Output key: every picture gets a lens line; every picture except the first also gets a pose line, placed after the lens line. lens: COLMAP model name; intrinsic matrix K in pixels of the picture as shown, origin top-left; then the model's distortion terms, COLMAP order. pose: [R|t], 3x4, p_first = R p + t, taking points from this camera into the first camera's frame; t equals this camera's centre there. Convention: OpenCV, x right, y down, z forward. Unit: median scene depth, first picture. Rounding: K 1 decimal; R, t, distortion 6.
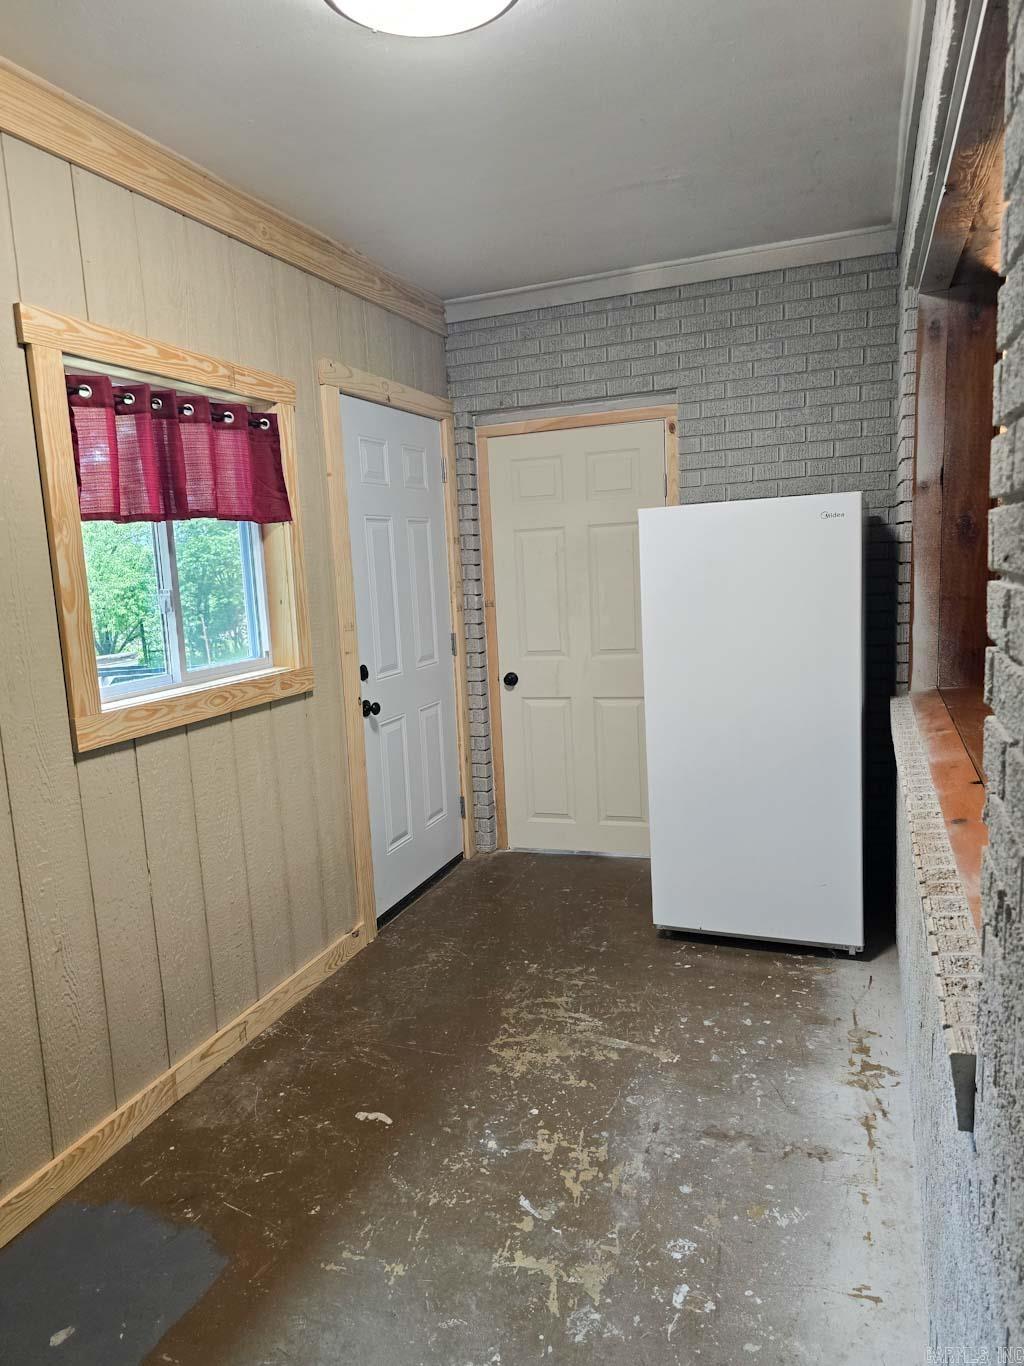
lens RADIAL K [[922.2, 0, 511.8], [0, 922.2, 687.7], [0, 0, 1]] dist [0.000361, -0.002712]
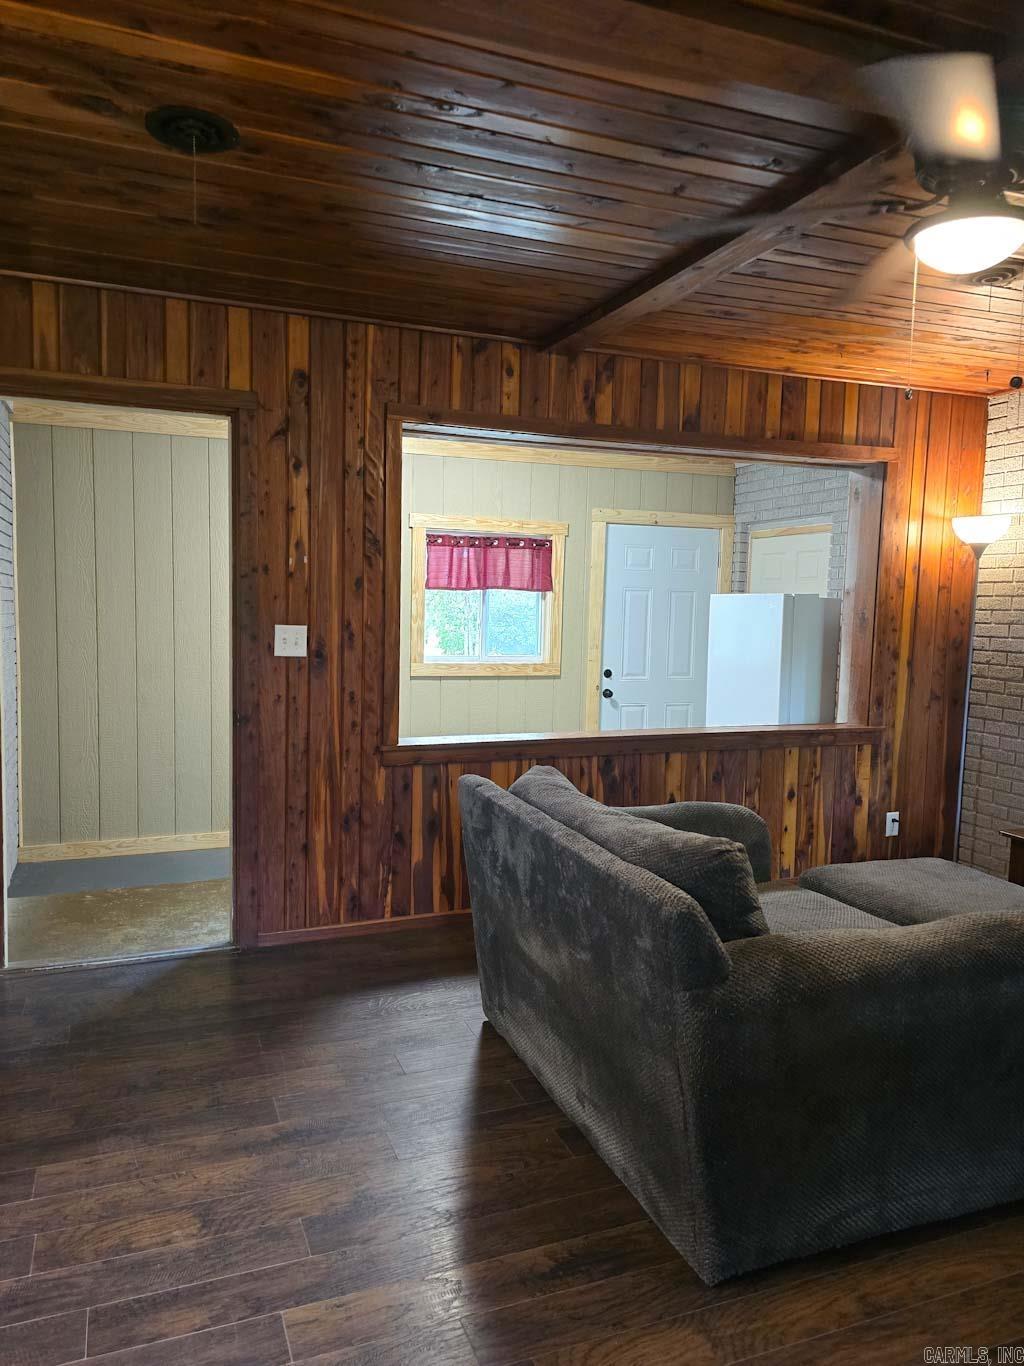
lens RADIAL K [[922.2, 0, 507.5], [0, 922.2, 680.5], [0, 0, 1]] dist [0.000361, -0.002712]
pose [[0.660276, 0.128889, -0.739881, 1.233303], [-0.159798, 0.986715, 0.029282, -0.028368], [0.733826, 0.098897, 0.672100, -0.430420]]
